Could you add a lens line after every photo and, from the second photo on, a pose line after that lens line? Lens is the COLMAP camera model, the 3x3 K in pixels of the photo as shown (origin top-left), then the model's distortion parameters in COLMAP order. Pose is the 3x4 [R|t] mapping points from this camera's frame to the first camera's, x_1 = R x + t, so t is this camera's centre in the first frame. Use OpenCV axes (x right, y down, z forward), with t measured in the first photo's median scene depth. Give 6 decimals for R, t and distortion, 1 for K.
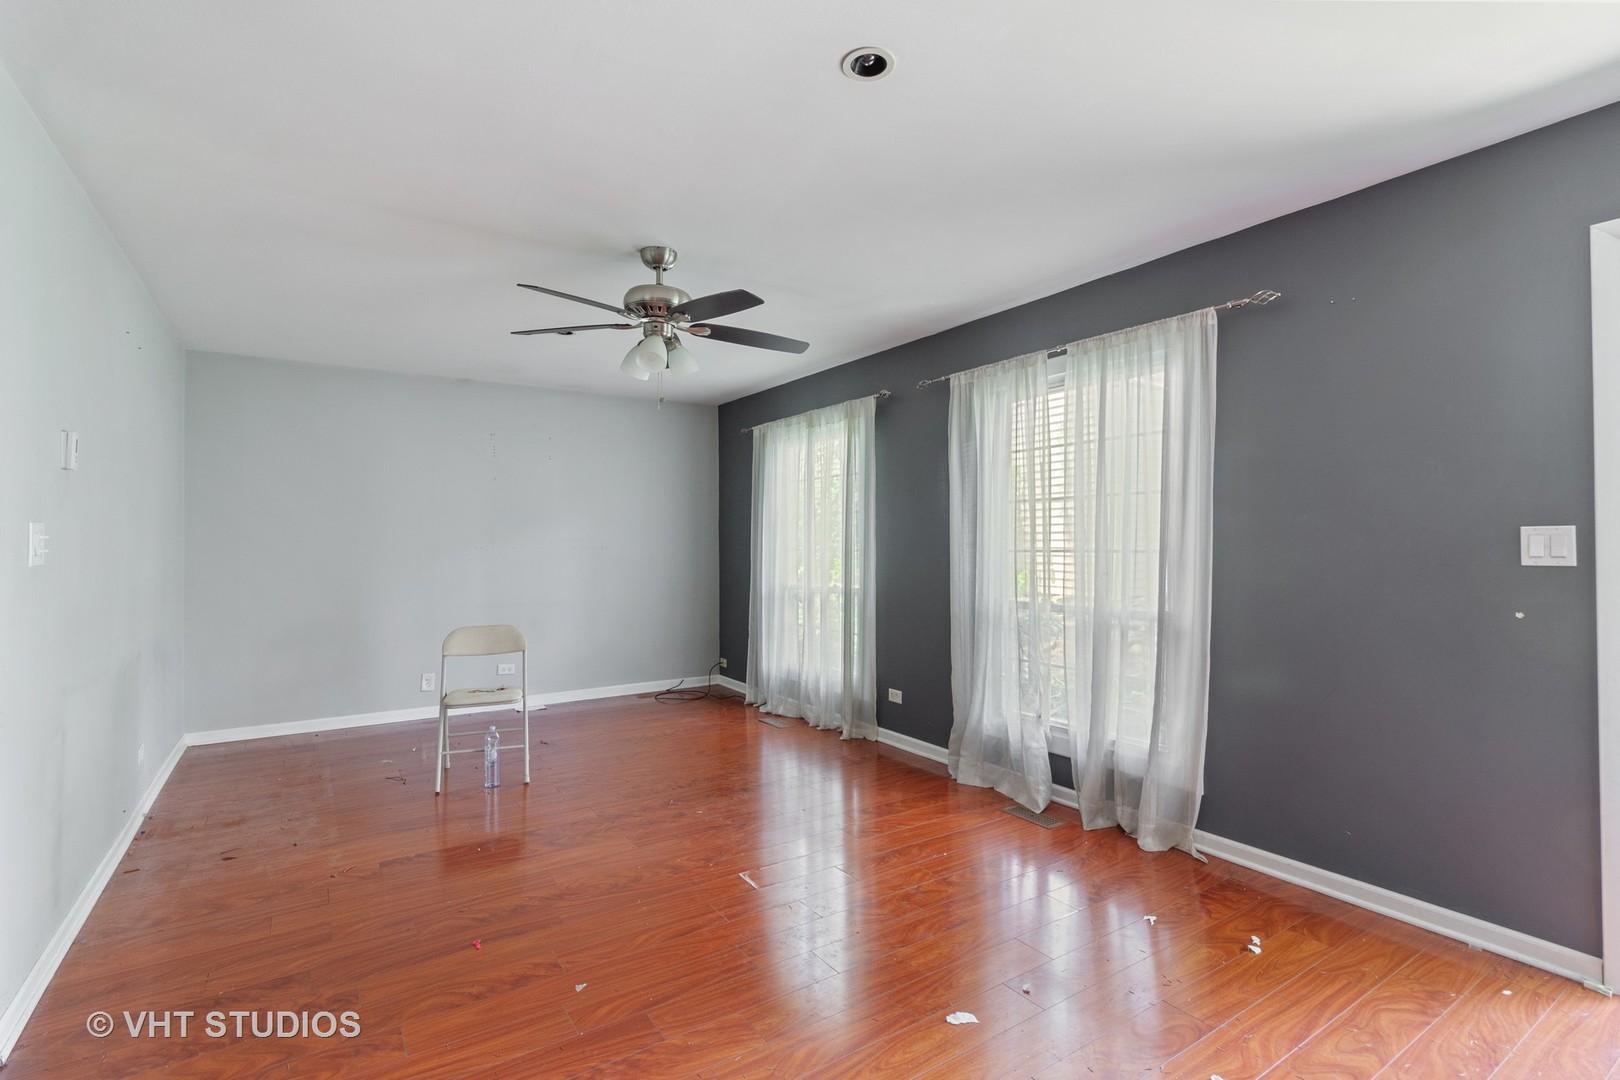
lens RADIAL K [[752.8, 0, 810.0], [0, 752.8, 540.0], [0, 0, 1]] dist [-0.000647, -0.000026]
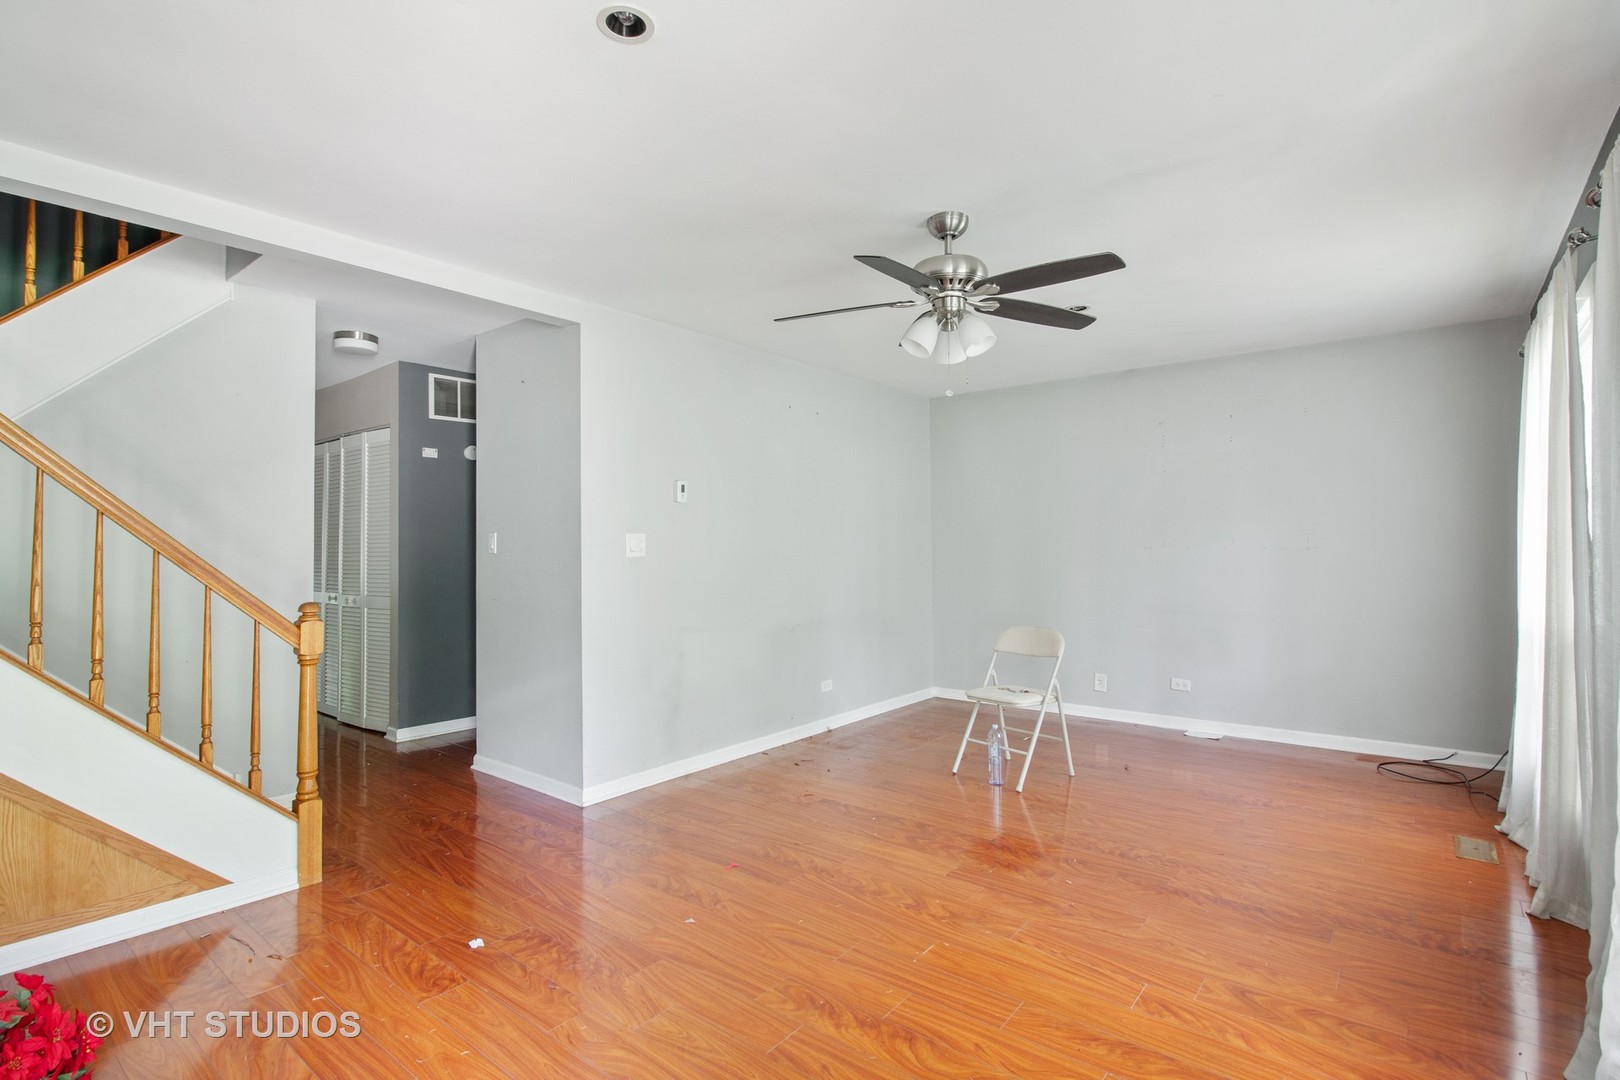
lens RADIAL K [[781.4, 0, 810.2], [0, 781.4, 556.9], [0, 0, 1]] dist [-0.018245, -0.000111]
pose [[0.316066, 0.021186, -0.948501, 0.591752], [0.002437, 0.999729, 0.023142, -0.004421], [0.948734, -0.009626, 0.315928, 0.522530]]
